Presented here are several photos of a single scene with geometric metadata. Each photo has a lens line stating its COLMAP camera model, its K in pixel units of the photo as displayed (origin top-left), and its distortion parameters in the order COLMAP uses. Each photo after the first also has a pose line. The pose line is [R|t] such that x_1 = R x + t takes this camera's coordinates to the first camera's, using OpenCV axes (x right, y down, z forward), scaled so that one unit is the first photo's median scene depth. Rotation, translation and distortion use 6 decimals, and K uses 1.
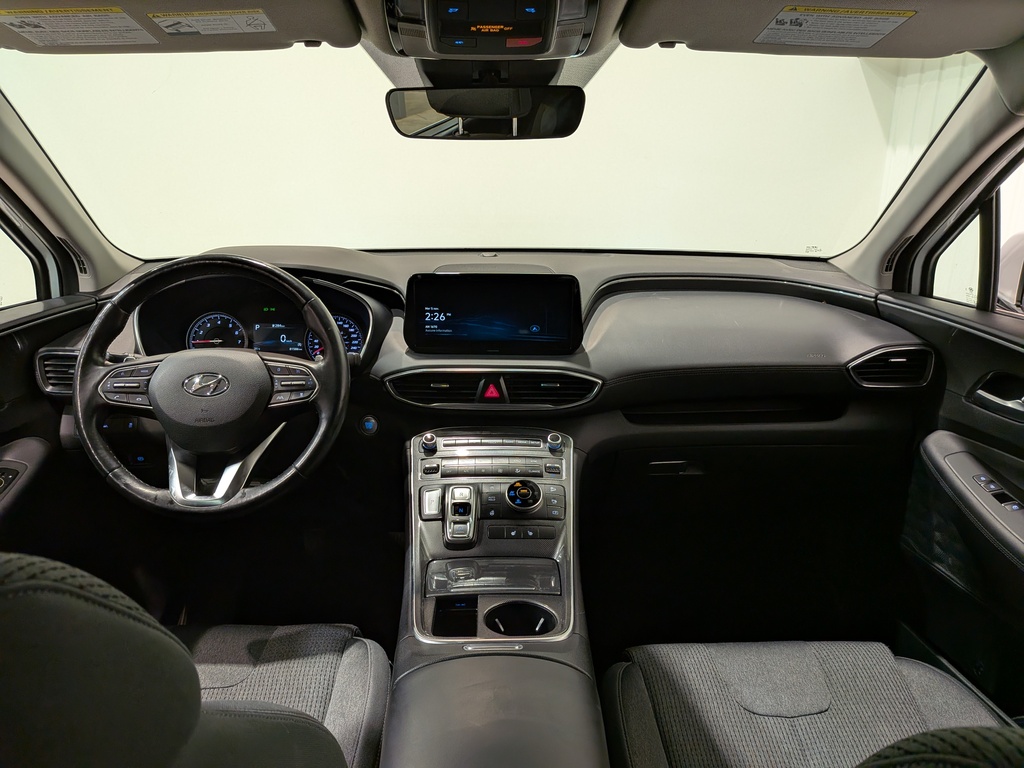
lens RADIAL K [[731.9, 0, 510.3], [0, 731.9, 382.3], [0, 0, 1]] dist [0.056157, -0.114064]
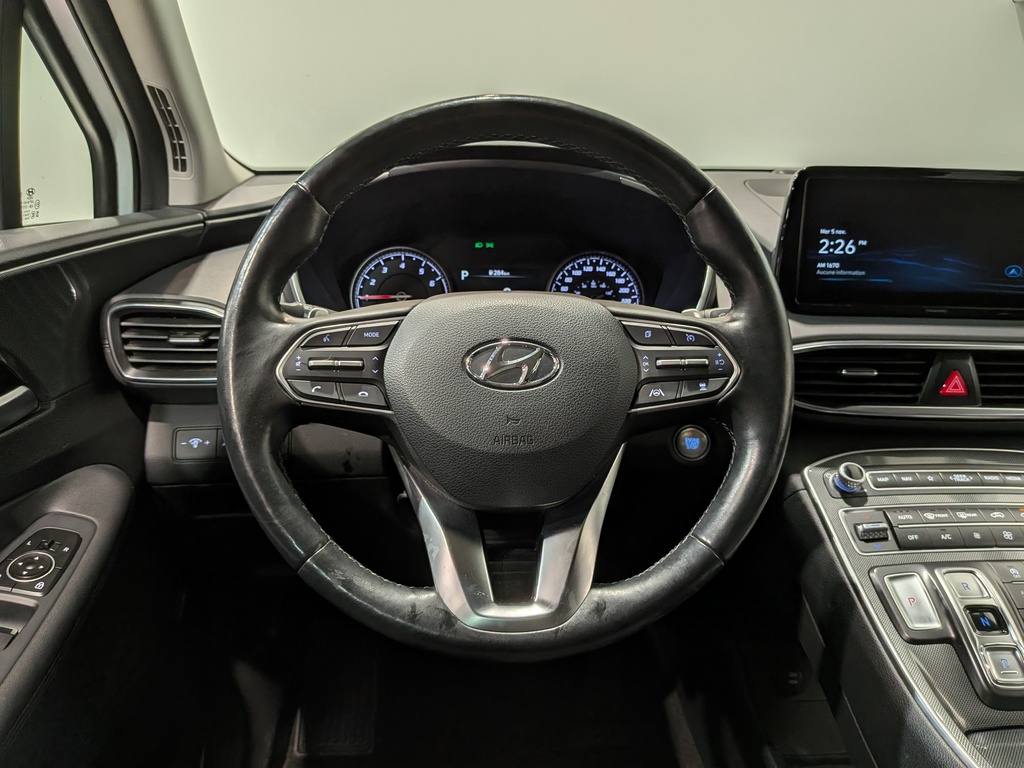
lens RADIAL K [[738.5, 0, 519.4], [0, 738.5, 391.6], [0, 0, 1]] dist [0.074767, -0.140789]
pose [[0.999814, 0.006894, 0.018009, -0.372962], [-0.007193, 0.999836, 0.016633, 0.011636], [-0.017891, -0.016760, 0.999699, 0.477806]]
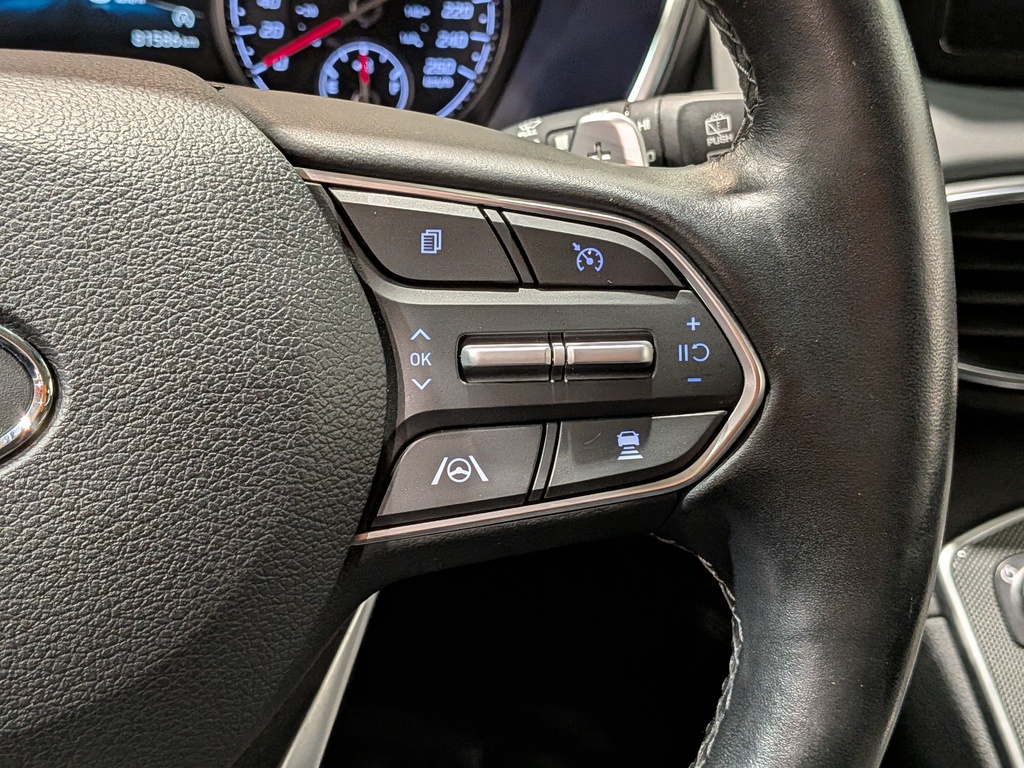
lens RADIAL K [[1492.4, 0, 510.2], [0, 1492.4, 428.6], [0, 0, 1]] dist [0.131066, -0.408294]
pose [[0.990743, -0.016013, 0.134805, -0.308327], [-0.013392, 0.976647, 0.214432, -0.037596], [-0.135090, -0.214252, 0.967392, 0.684367]]
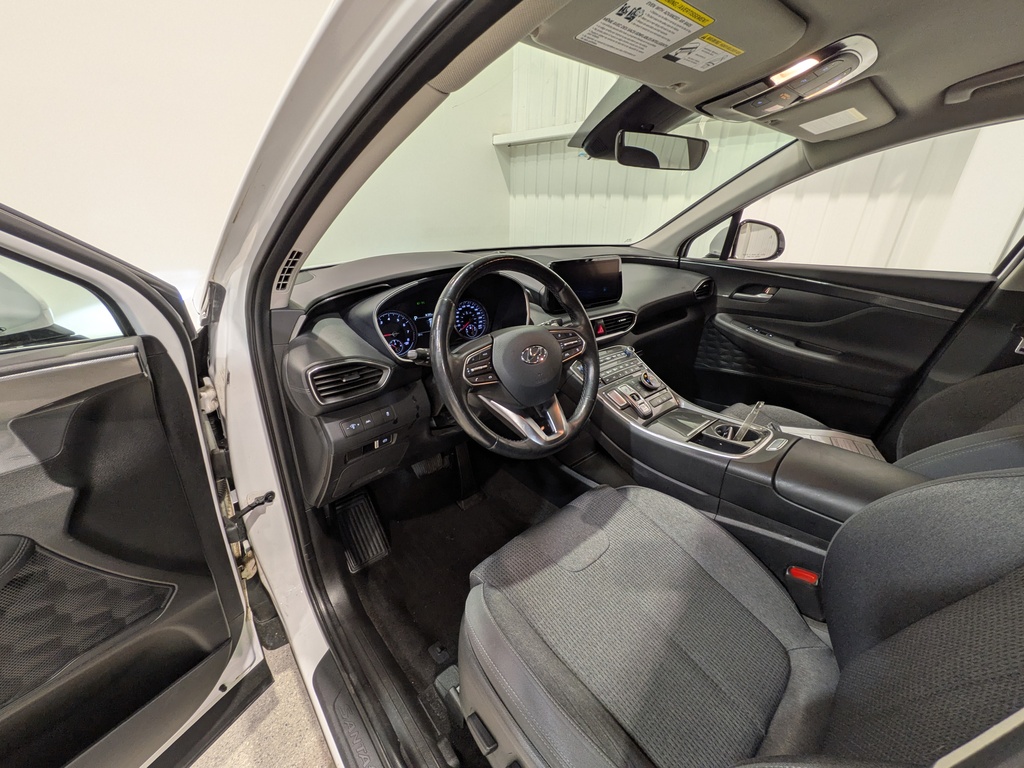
lens RADIAL K [[385.2, 0, 512.0], [0, 385.2, 384.0], [0, 0, 1]] dist [0.001432, 0.000160]
pose [[0.780397, -0.255862, 0.570540, -0.754687], [0.176260, 0.965462, 0.191875, -0.076297], [-0.599928, -0.049176, 0.798542, 0.428997]]
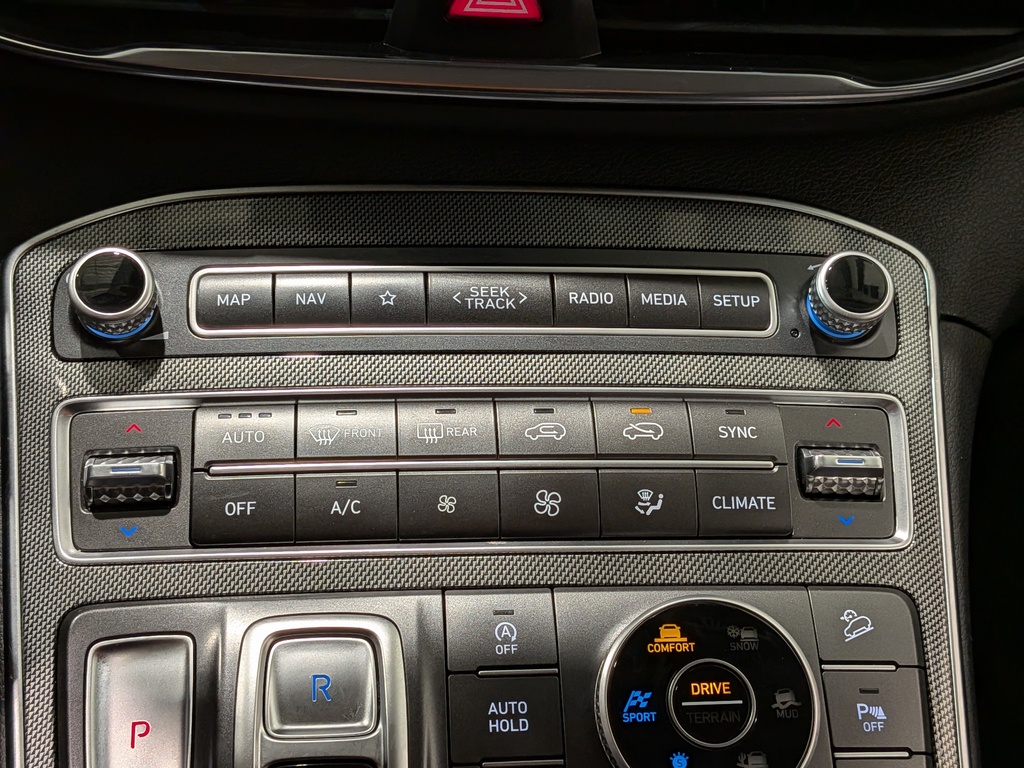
lens RADIAL K [[1492.4, 0, 510.2], [0, 1492.4, 428.6], [0, 0, 1]] dist [0.131066, -0.408294]
pose [[0.996370, 0.005128, 0.084973, -0.051828], [-0.041424, 0.901240, 0.431335, -0.042902], [-0.074370, -0.433289, 0.898181, 0.698413]]
